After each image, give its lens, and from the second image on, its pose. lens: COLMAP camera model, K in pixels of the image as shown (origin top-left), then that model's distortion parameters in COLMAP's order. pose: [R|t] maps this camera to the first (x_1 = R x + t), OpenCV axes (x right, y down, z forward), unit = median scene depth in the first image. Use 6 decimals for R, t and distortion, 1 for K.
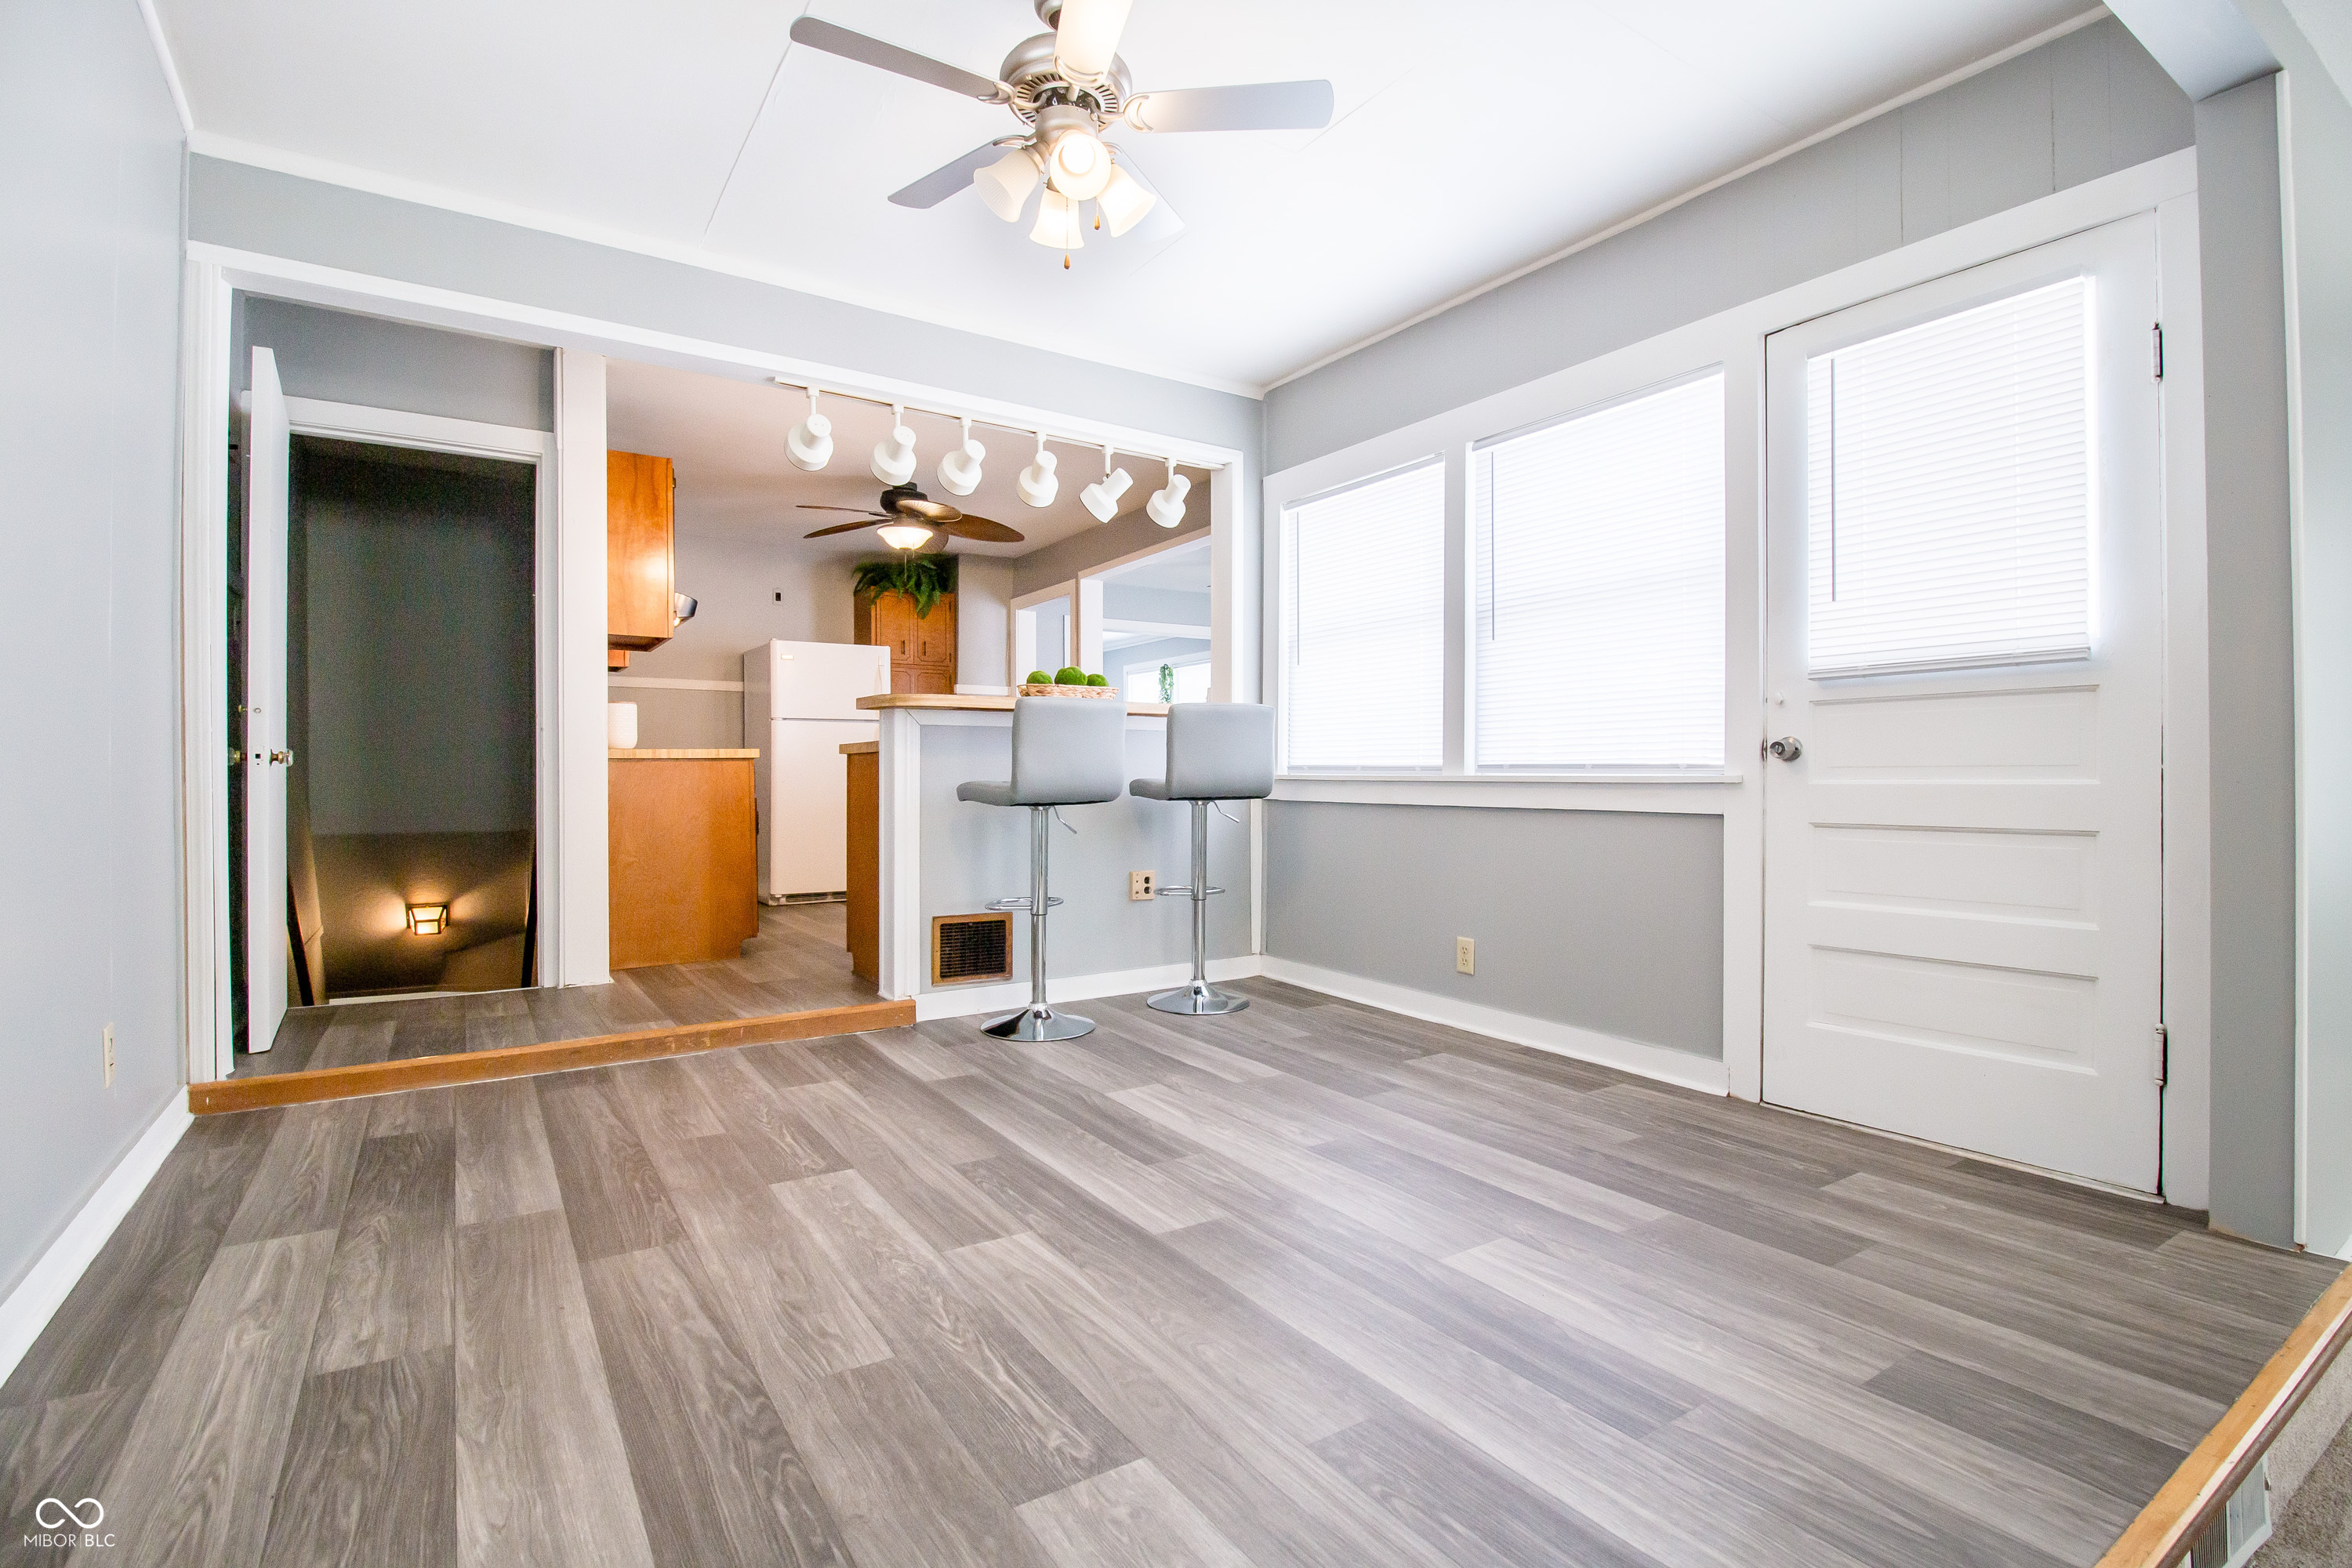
lens RADIAL K [[1114.6, 0, 1209.2], [0, 1114.6, 784.2], [0, 0, 1]] dist [0.001293, -0.011737]
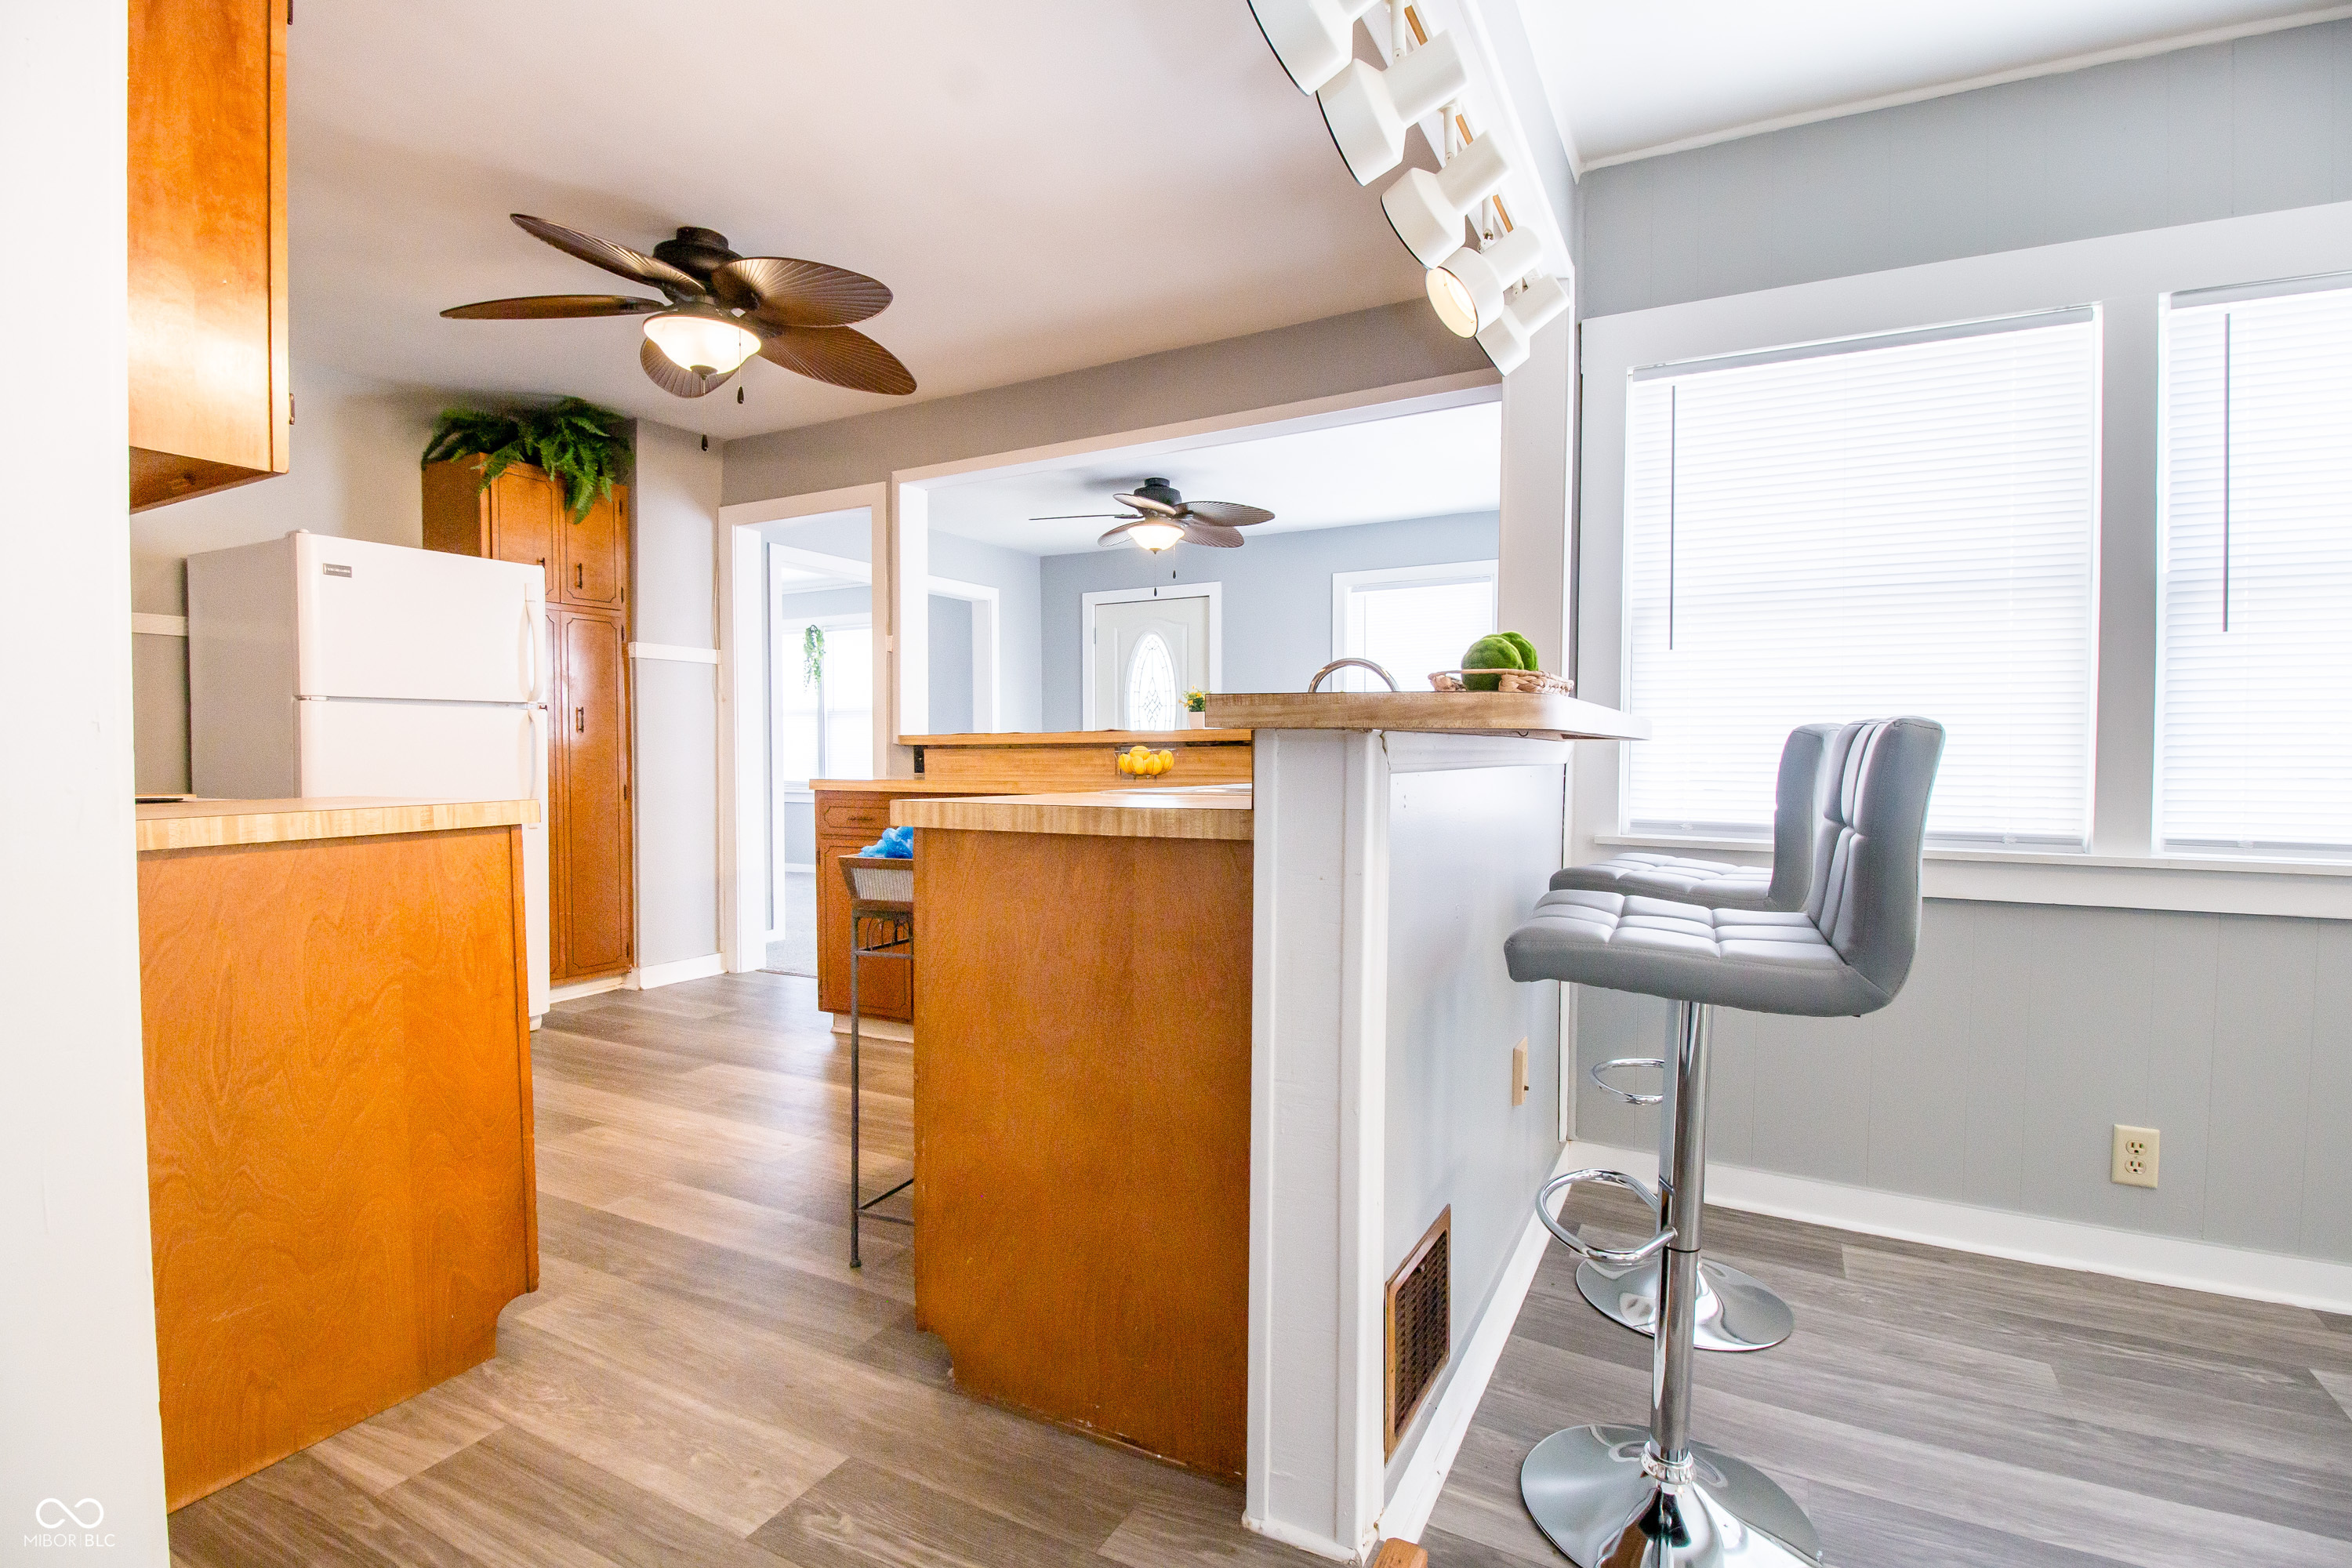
lens RADIAL K [[1102.8, 0, 1152.8], [0, 1102.8, 779.3], [0, 0, 1]] dist [-0.000789, -0.012737]
pose [[0.897471, -0.000408, 0.441074, -0.250800], [-0.009638, 0.999743, 0.020537, -0.035388], [-0.440969, -0.022682, 0.897236, 0.388232]]
